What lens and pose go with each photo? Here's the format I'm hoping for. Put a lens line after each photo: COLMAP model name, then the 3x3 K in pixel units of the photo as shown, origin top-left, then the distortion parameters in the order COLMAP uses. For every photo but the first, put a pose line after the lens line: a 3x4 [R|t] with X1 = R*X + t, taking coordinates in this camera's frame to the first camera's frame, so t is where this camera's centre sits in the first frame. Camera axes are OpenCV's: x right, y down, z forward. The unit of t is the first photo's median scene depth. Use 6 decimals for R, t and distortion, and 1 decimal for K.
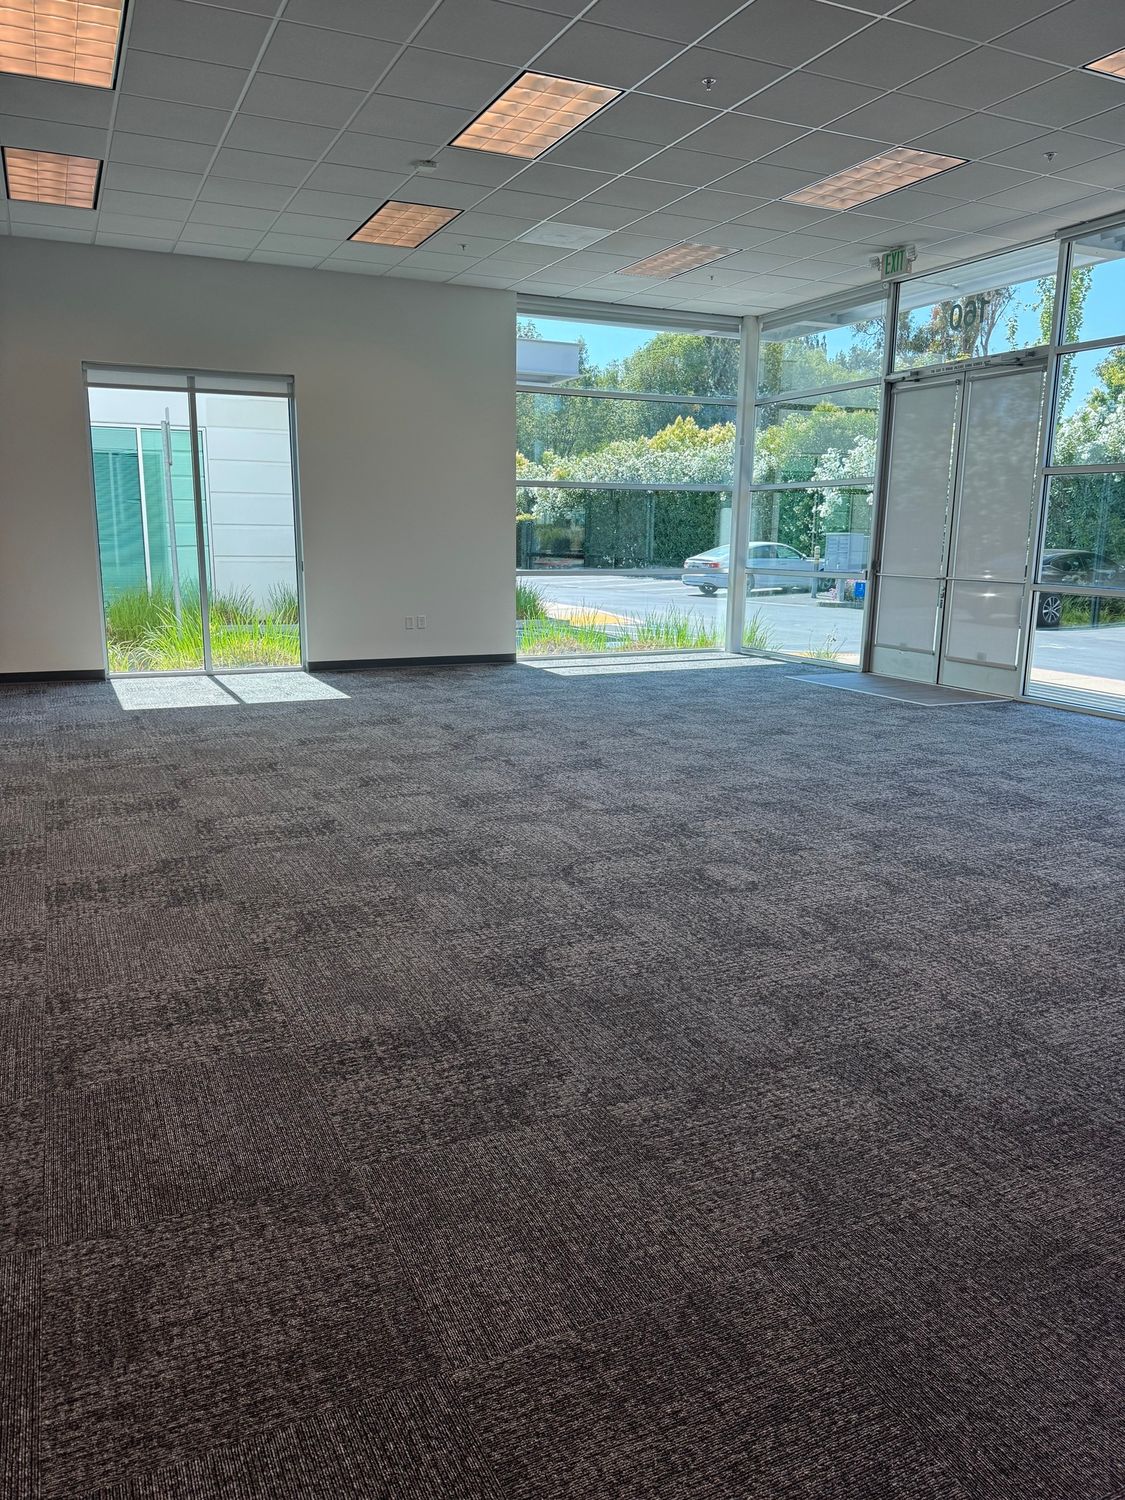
lens RADIAL K [[1052.7, 0, 562.5], [0, 1052.7, 750.0], [0, 0, 1]] dist [0.117426, -0.219847]
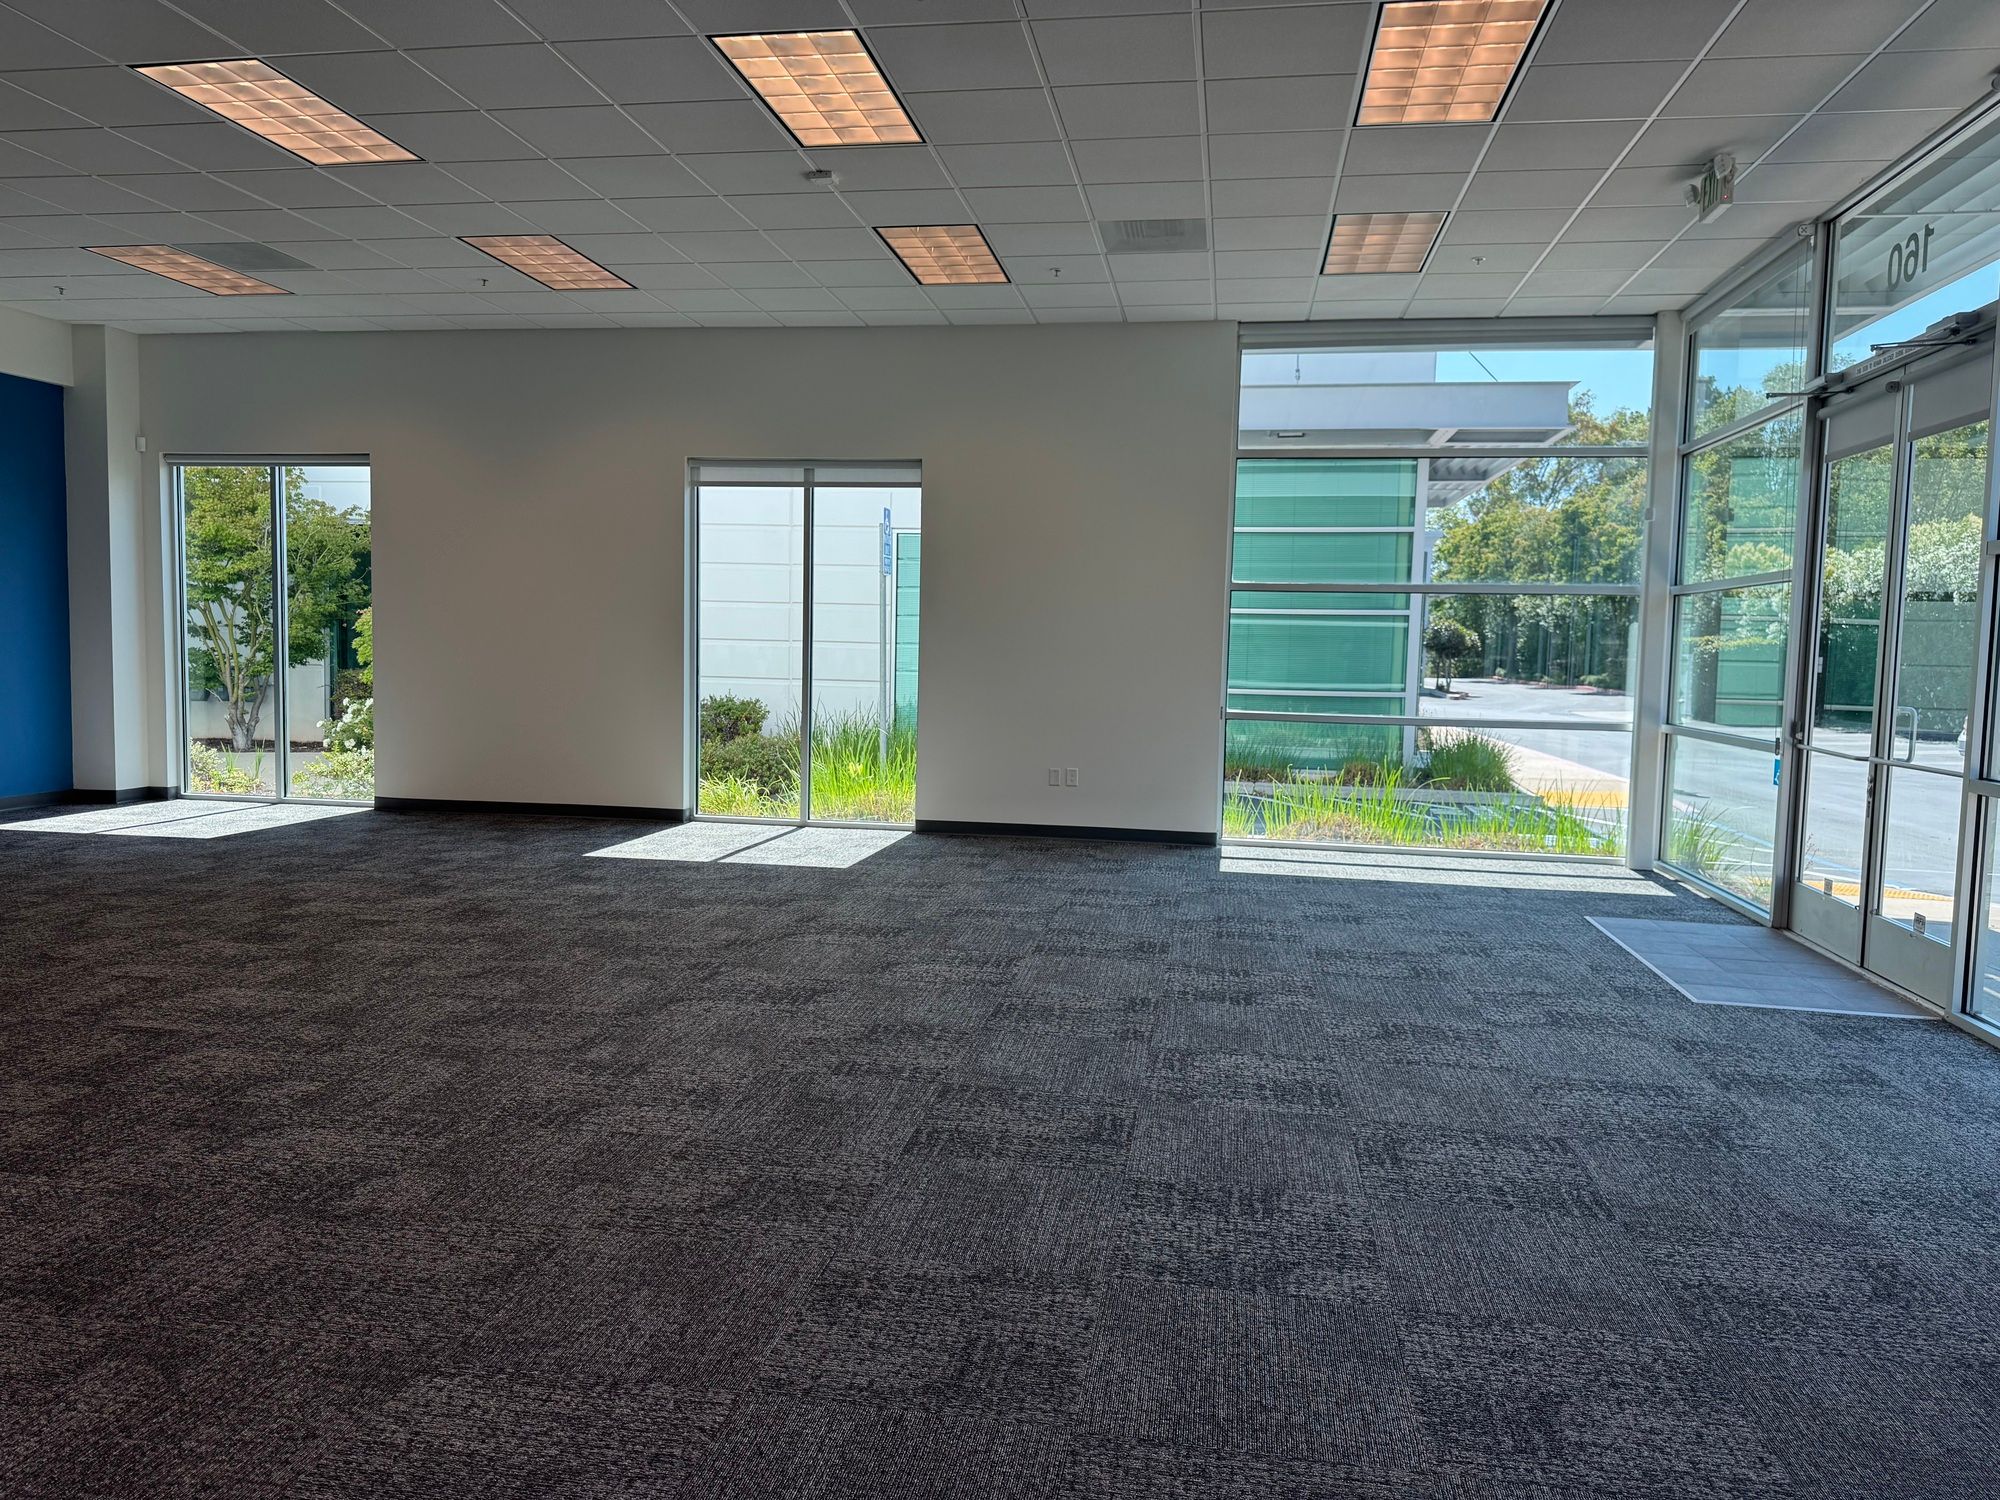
lens RADIAL K [[1403.7, 0, 999.3], [0, 1403.7, 762.7], [0, 0, 1]] dist [0.117426, -0.219847]
pose [[0.823851, 0.056510, -0.563983, 0.702579], [-0.130660, 0.987154, -0.091953, -0.074949], [0.551541, 0.149446, 0.820651, 0.378820]]
